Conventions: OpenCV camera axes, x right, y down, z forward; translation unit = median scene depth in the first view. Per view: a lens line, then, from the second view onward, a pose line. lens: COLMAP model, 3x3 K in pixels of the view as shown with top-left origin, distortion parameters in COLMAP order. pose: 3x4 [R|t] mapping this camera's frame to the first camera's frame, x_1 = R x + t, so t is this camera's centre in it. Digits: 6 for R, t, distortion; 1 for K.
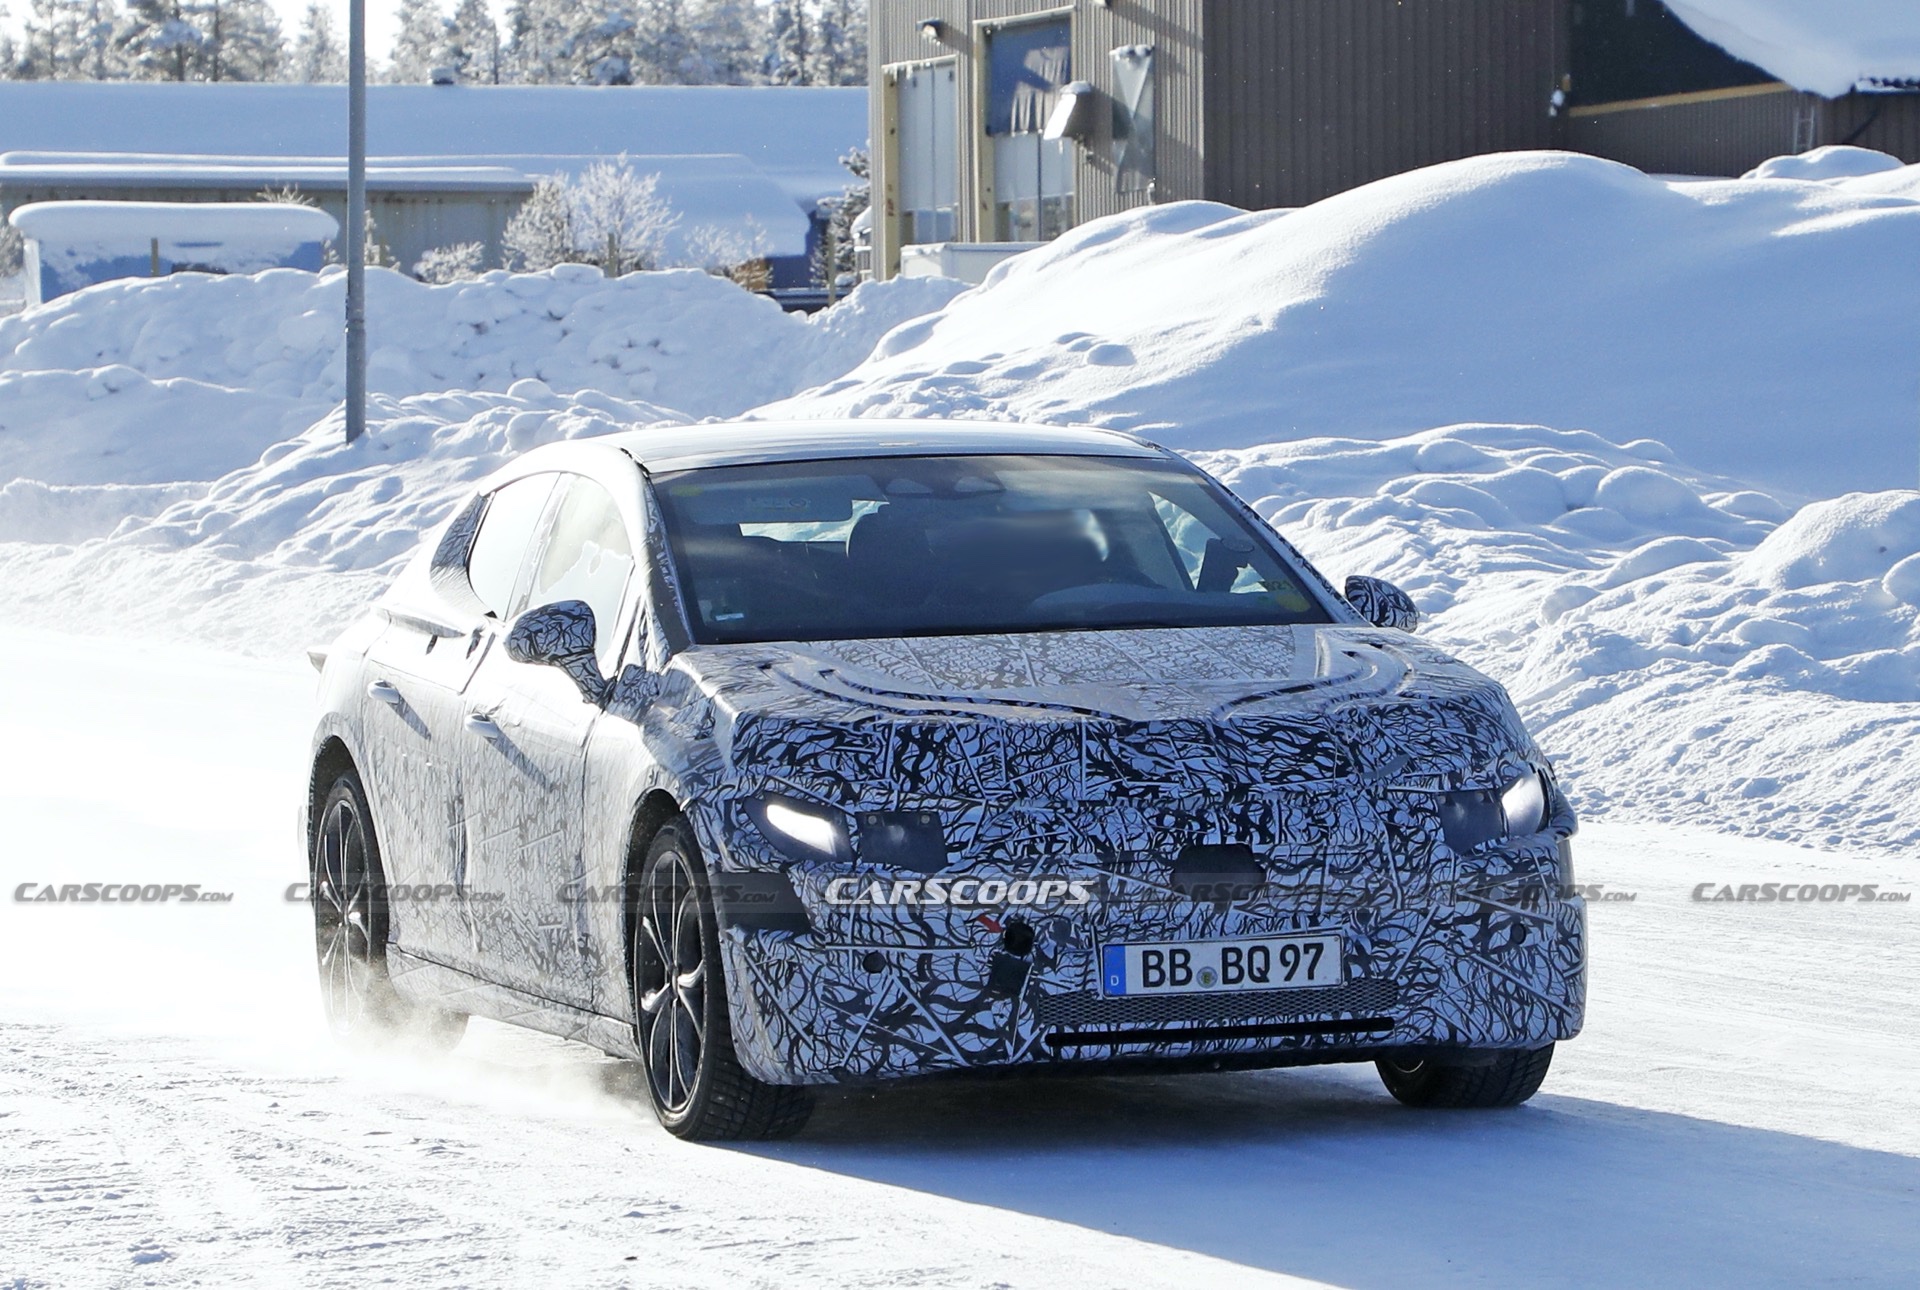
lens RADIAL K [[10435.4, 0, 960.0], [0, 10435.4, 645.0], [0, 0, 1]] dist [-0.751138, 130.026896]
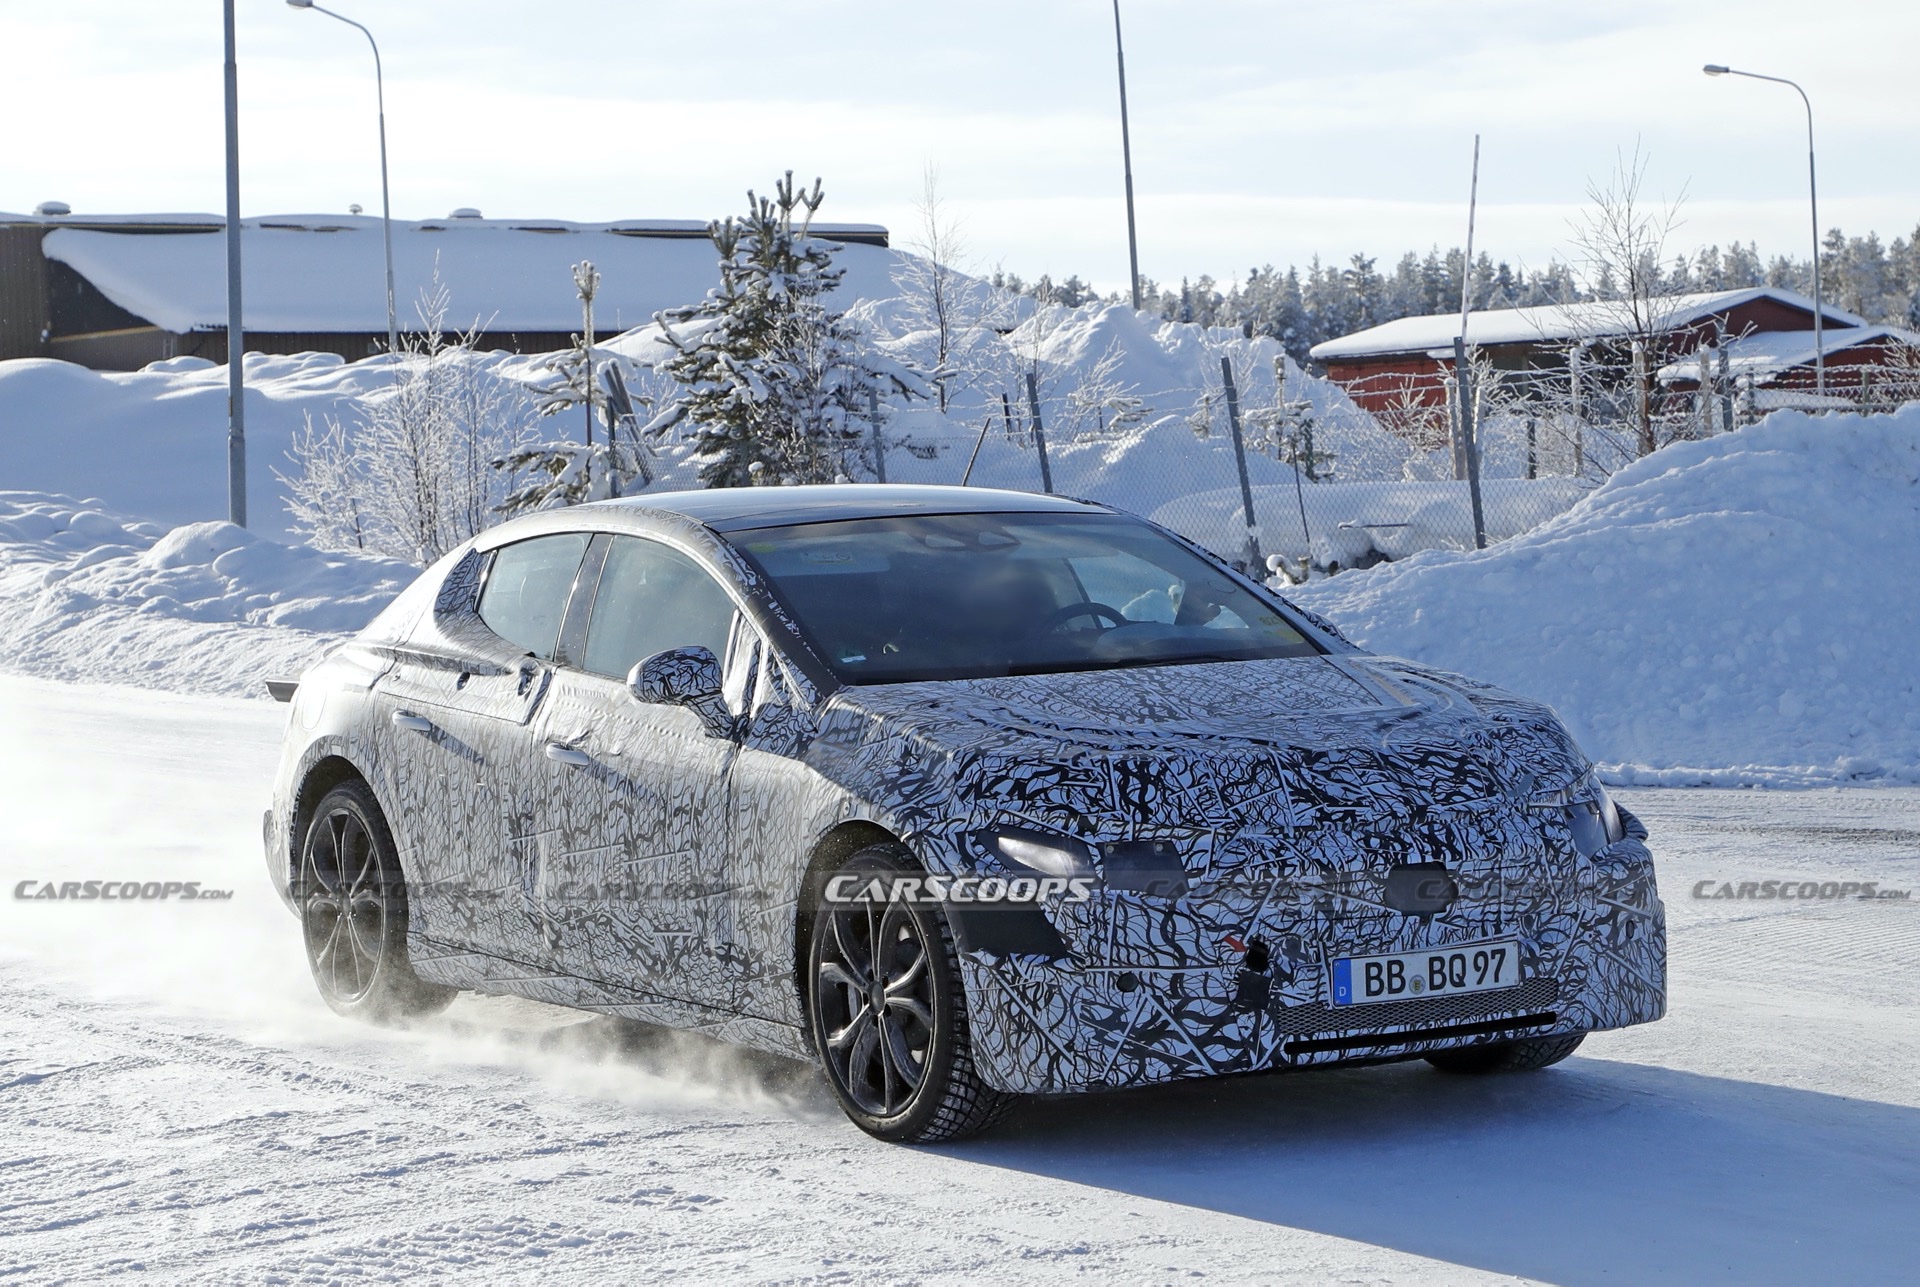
lens RADIAL K [[4942.1, 0, 969.7], [0, 4942.1, 737.7], [0, 0, 1]] dist [0.135576, 5.238682]
pose [[0.970588, -0.025028, 0.239443, -0.146080], [0.018137, 0.999357, 0.030938, -0.011138], [-0.240063, -0.025685, 0.970417, 0.503761]]
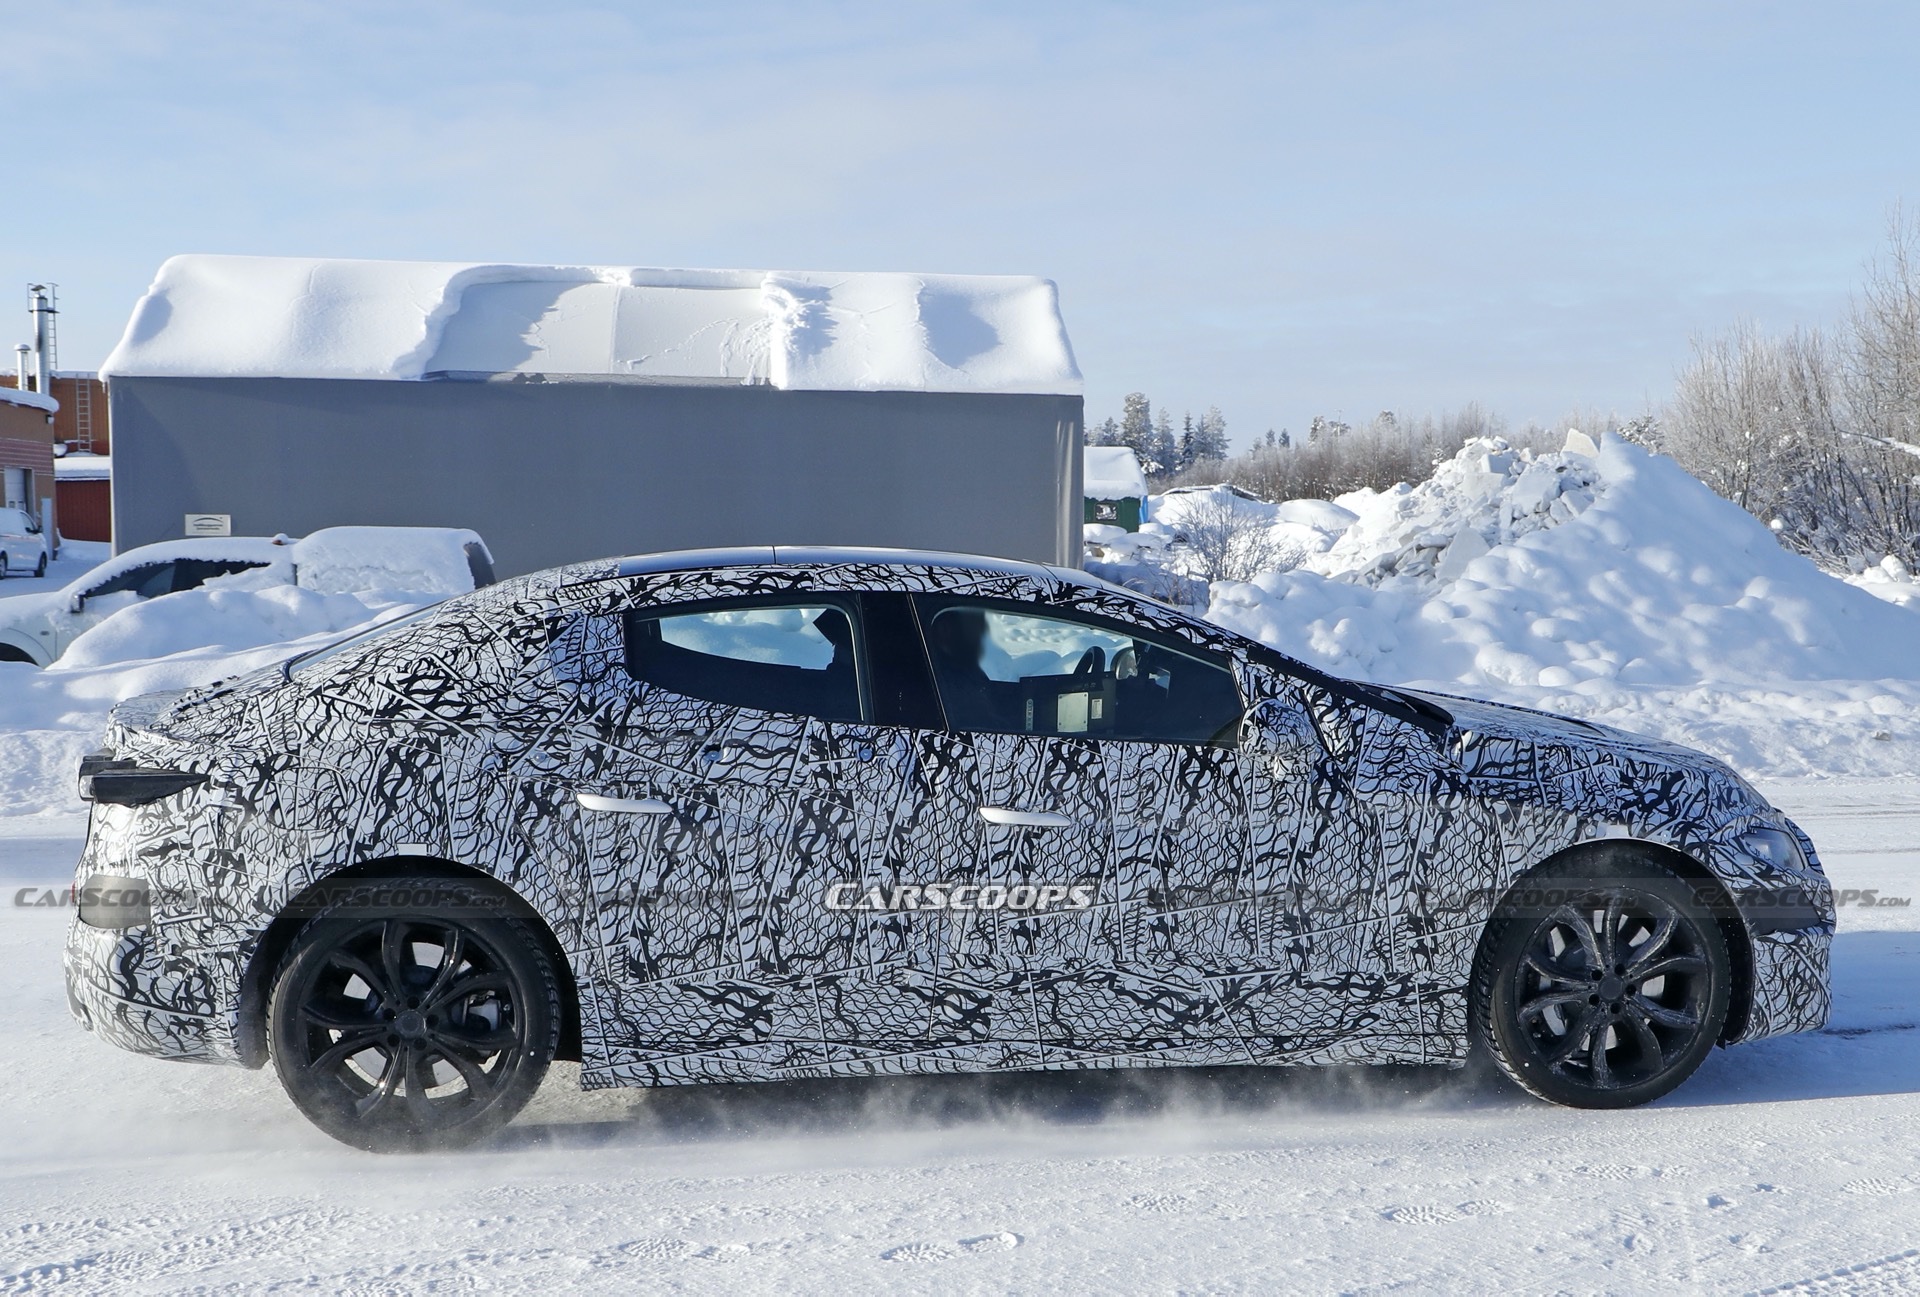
lens RADIAL K [[2159.8, 0, 1039.1], [0, 2159.8, 678.8], [0, 0, 1]] dist [-0.041587, 0.049209]
pose [[0.144352, -0.064337, 0.987433, -0.302381], [0.022242, 0.997843, 0.061764, -0.023787], [-0.989276, 0.013047, 0.145472, 1.057270]]
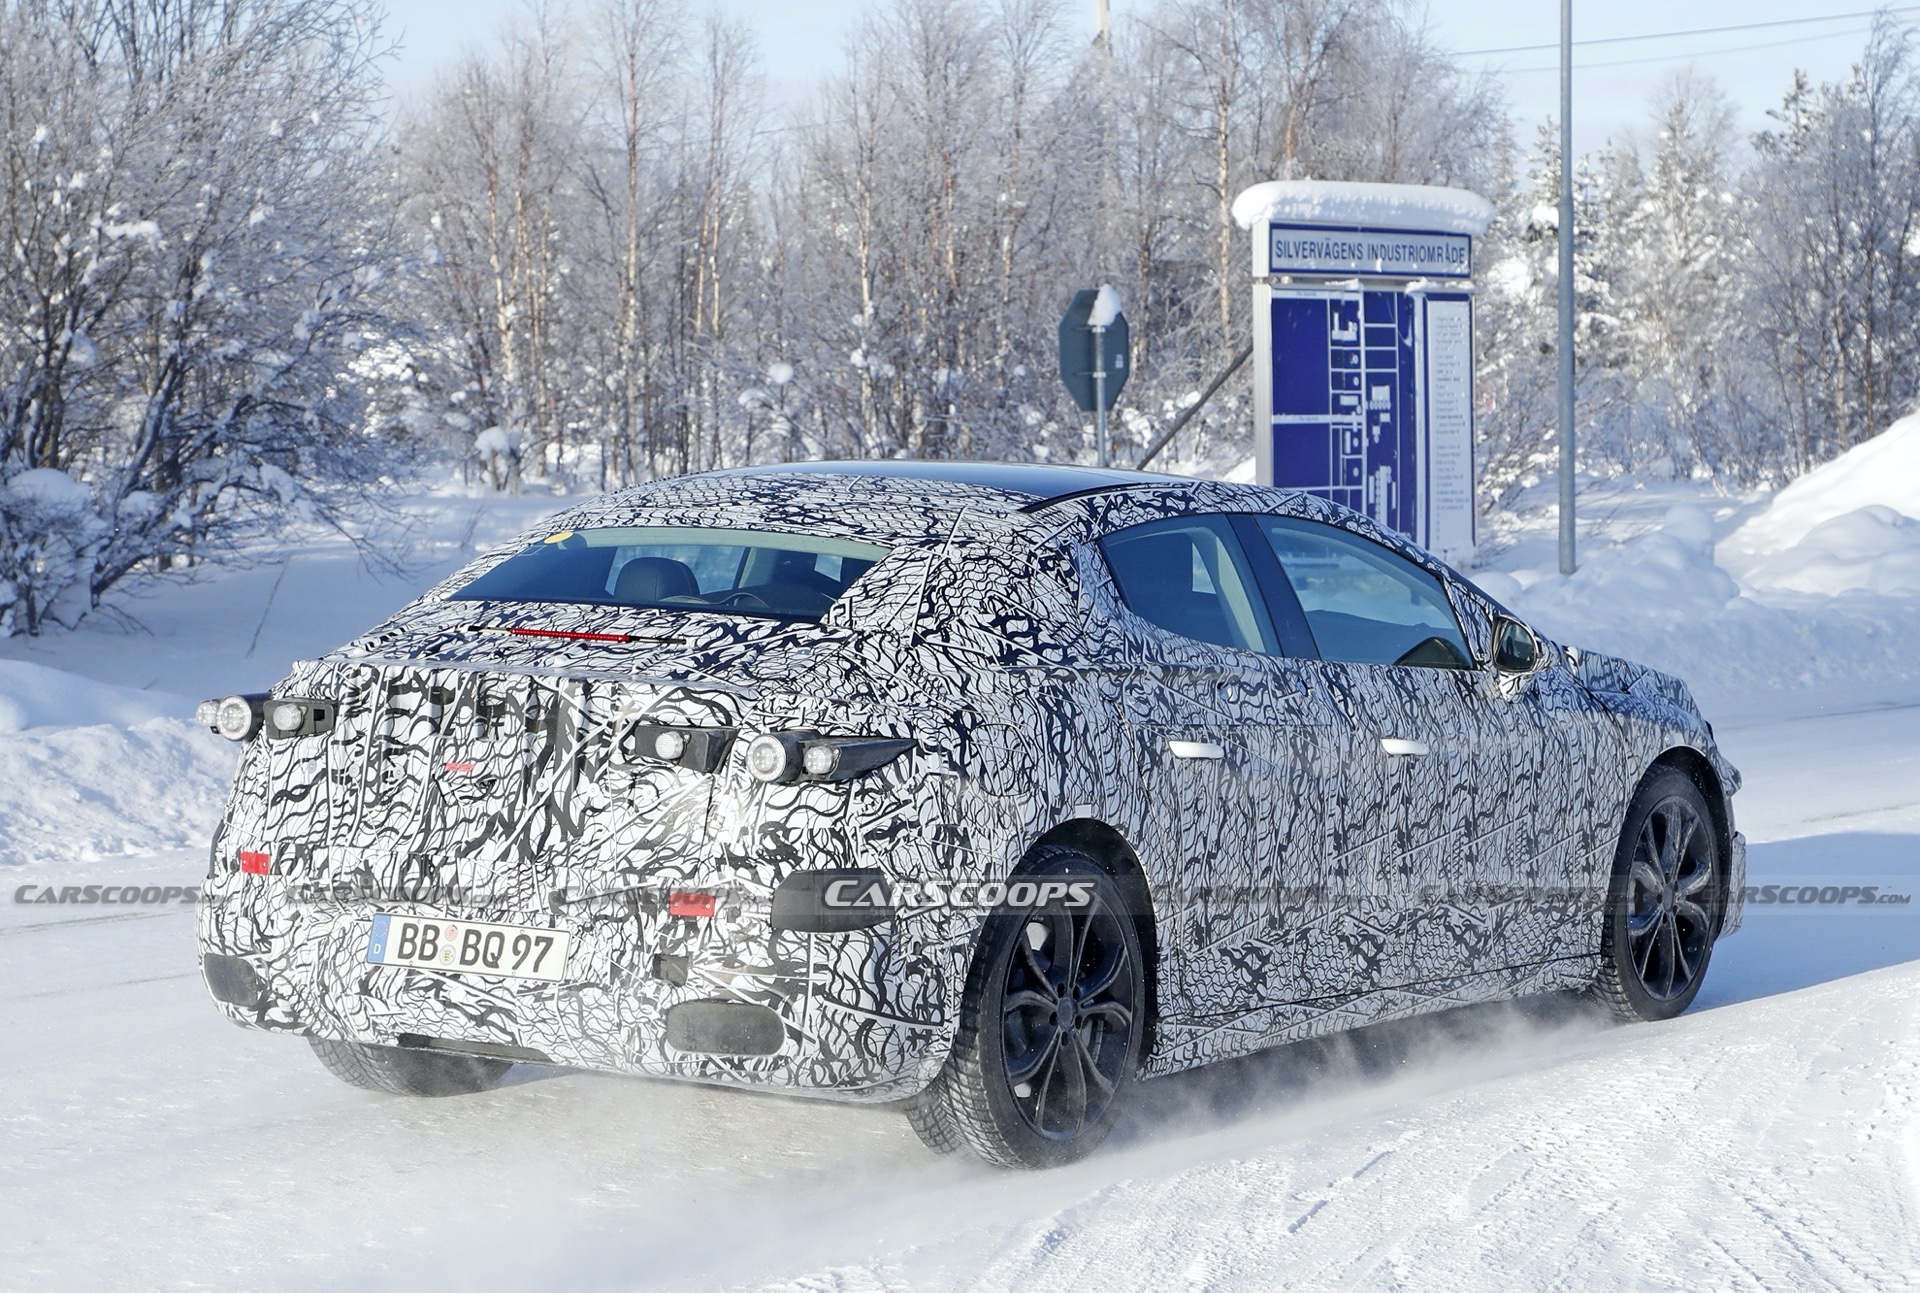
lens RADIAL K [[4826.9, 0, 960.0], [0, 4826.9, 646.5], [0, 0, 1]] dist [0.284071, -0.123983]
pose [[-0.662775, -0.036585, 0.747924, -0.424559], [0.014516, 0.997990, 0.061681, -0.037253], [-0.748678, 0.051738, -0.660912, 1.494483]]
